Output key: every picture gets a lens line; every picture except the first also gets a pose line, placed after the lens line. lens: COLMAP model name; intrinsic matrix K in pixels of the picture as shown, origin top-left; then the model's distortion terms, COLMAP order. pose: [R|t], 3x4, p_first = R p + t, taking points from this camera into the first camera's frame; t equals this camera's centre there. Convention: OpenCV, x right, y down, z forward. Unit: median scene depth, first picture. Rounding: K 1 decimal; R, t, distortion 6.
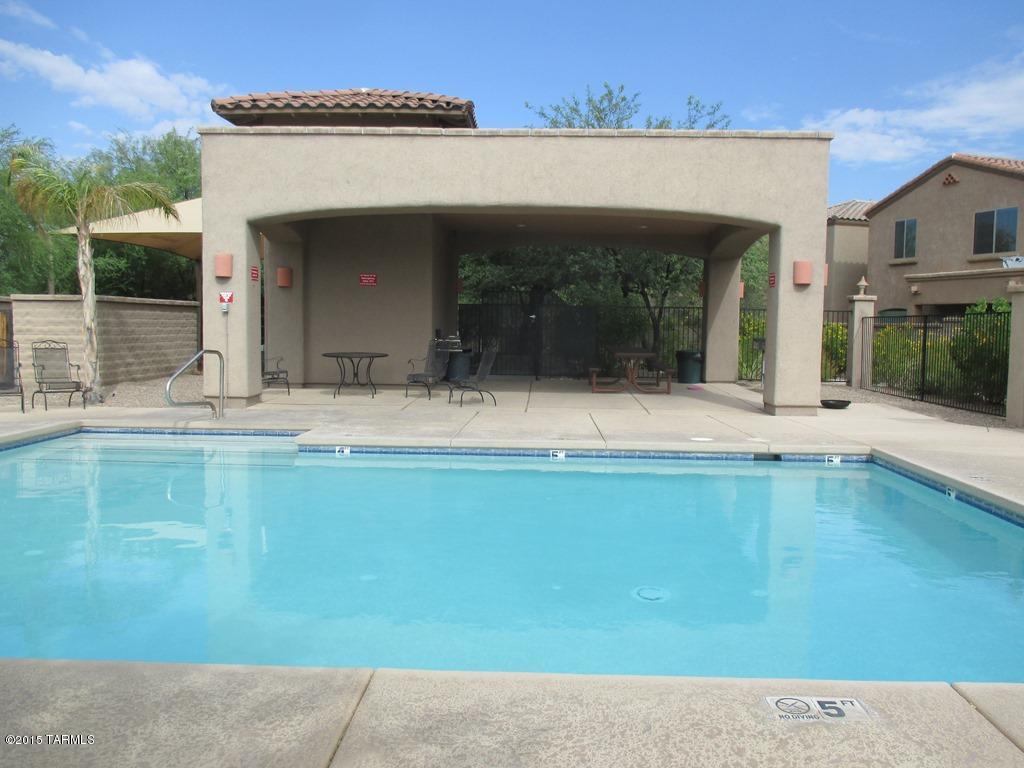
lens RADIAL K [[788.5, 0, 512.5], [0, 788.5, 349.0], [0, 0, 1]] dist [-0.005507, -0.001146]
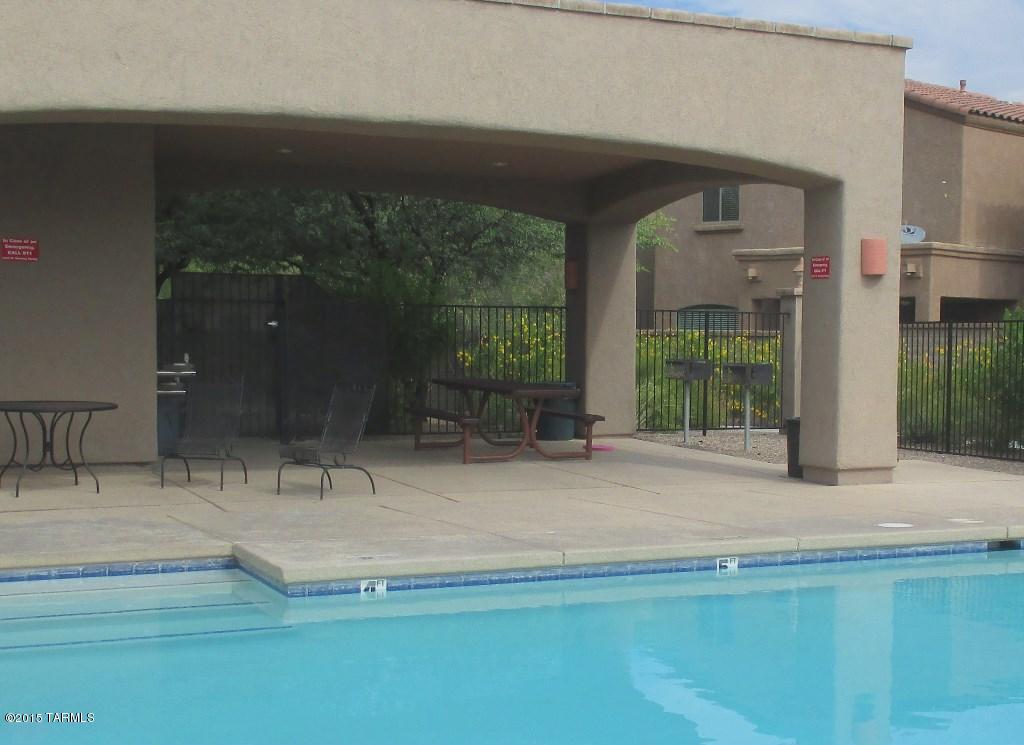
lens RADIAL K [[1551.2, 0, 512.0], [0, 1551.2, 372.5], [0, 0, 1]] dist [0.010451, -0.090042]
pose [[0.892649, -0.016727, 0.450442, -0.453668], [0.017449, 0.999844, 0.002550, -0.012551], [-0.450414, 0.005584, 0.892802, 0.020471]]
